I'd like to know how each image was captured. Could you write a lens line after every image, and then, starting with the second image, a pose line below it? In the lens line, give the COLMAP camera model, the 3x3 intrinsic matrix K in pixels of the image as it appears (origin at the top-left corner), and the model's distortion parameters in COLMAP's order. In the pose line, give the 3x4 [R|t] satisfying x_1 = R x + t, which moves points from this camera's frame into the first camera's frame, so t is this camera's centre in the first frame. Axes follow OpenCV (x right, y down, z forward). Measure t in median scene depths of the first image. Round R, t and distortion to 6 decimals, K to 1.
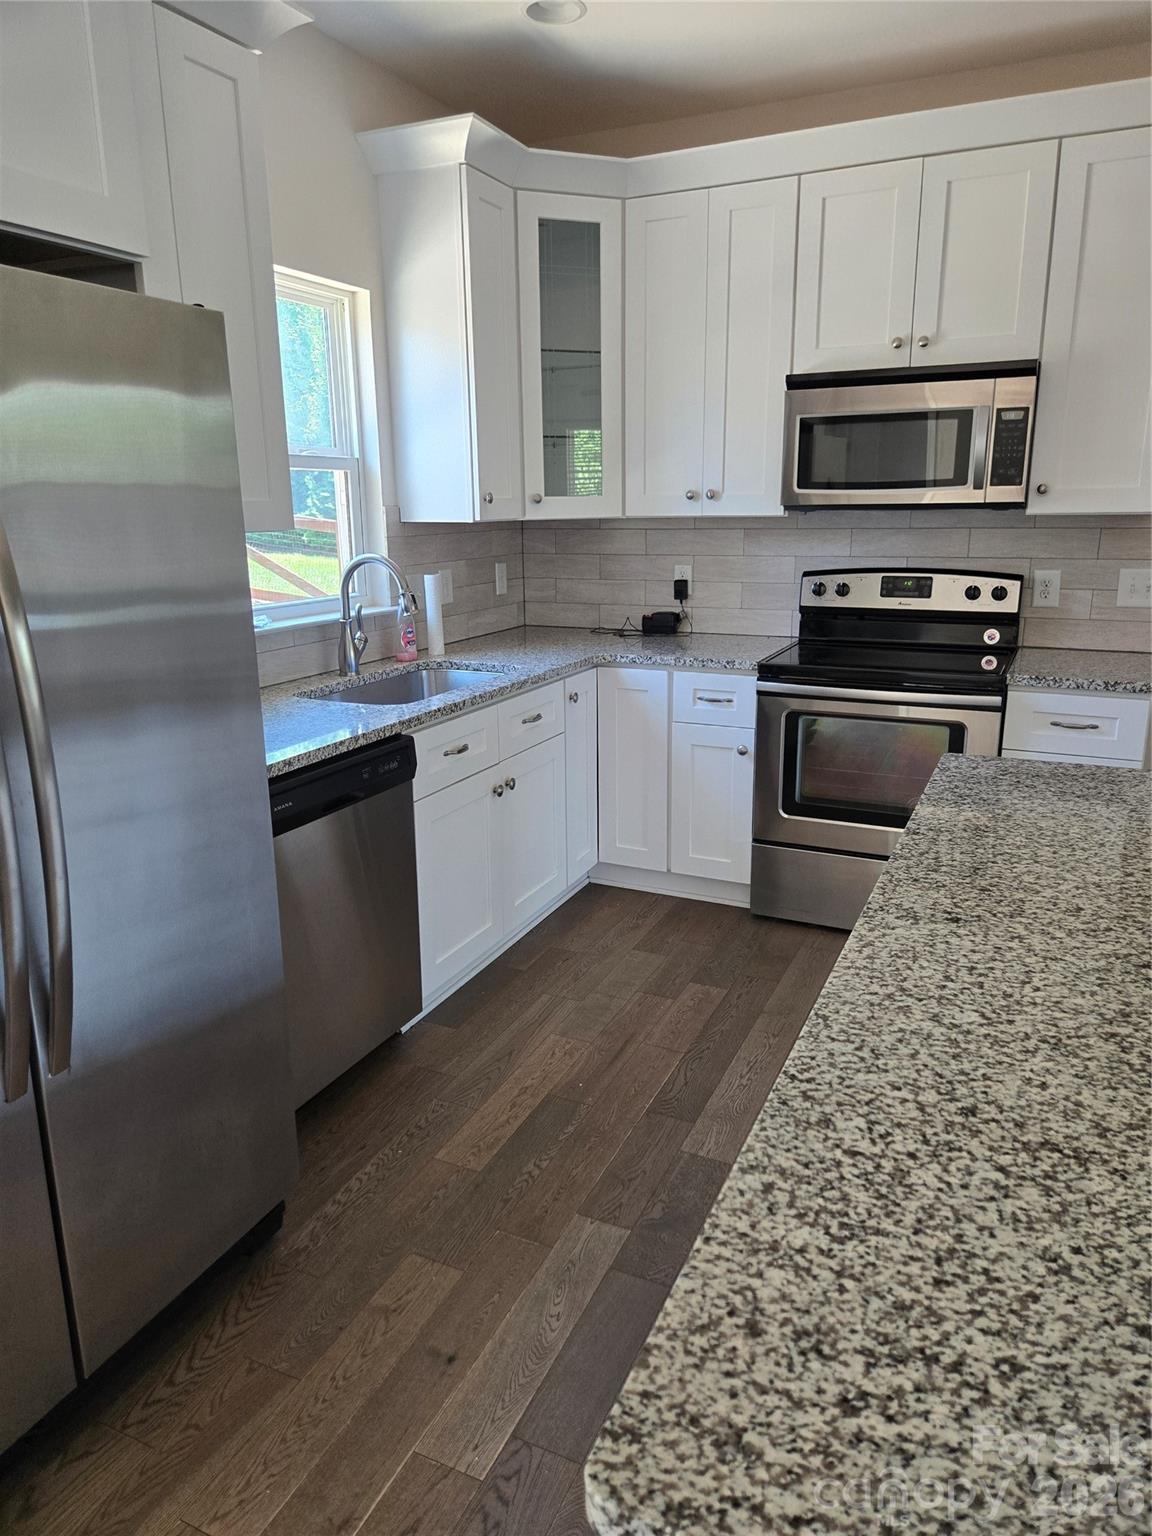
lens RADIAL K [[1029.7, 0, 585.3], [0, 1029.7, 756.1], [0, 0, 1]] dist [0.085811, -0.081137]
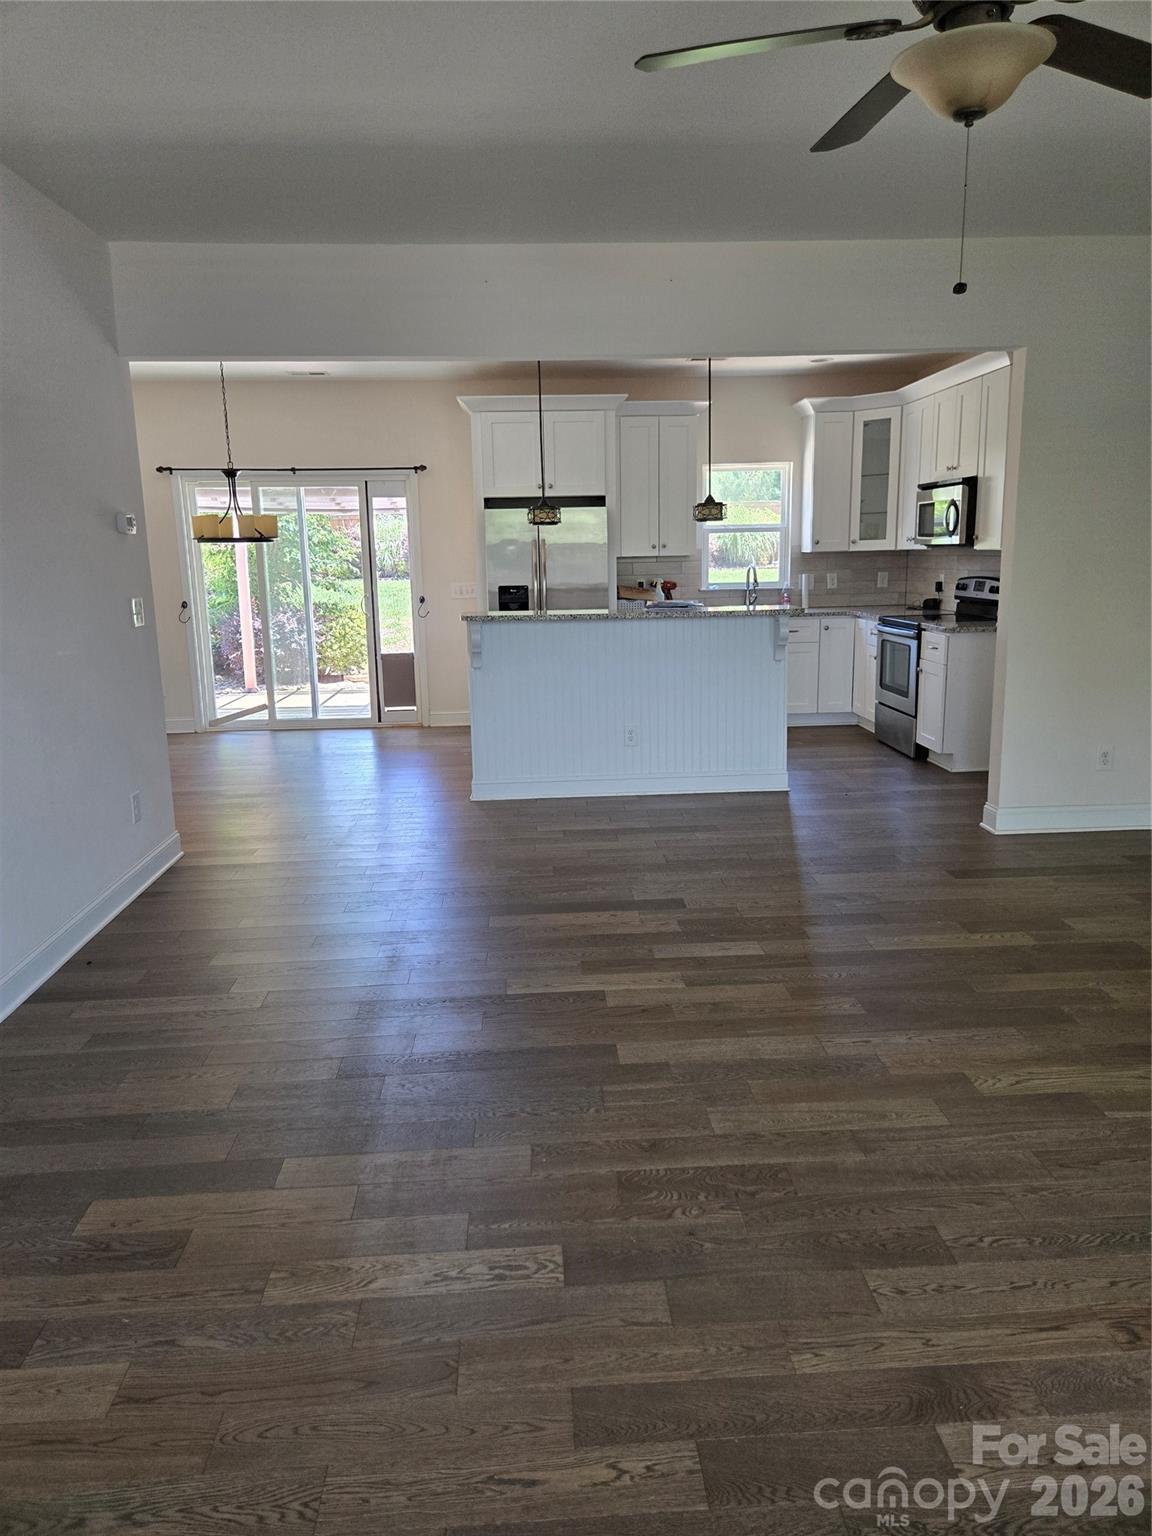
lens RADIAL K [[1029.7, 0, 585.3], [0, 1029.7, 756.1], [0, 0, 1]] dist [0.085811, -0.081137]
pose [[0.472197, 0.176481, -0.863646, 1.743411], [-0.201449, 0.975431, 0.089182, 0.122375], [0.858166, 0.131869, 0.496148, -0.562363]]
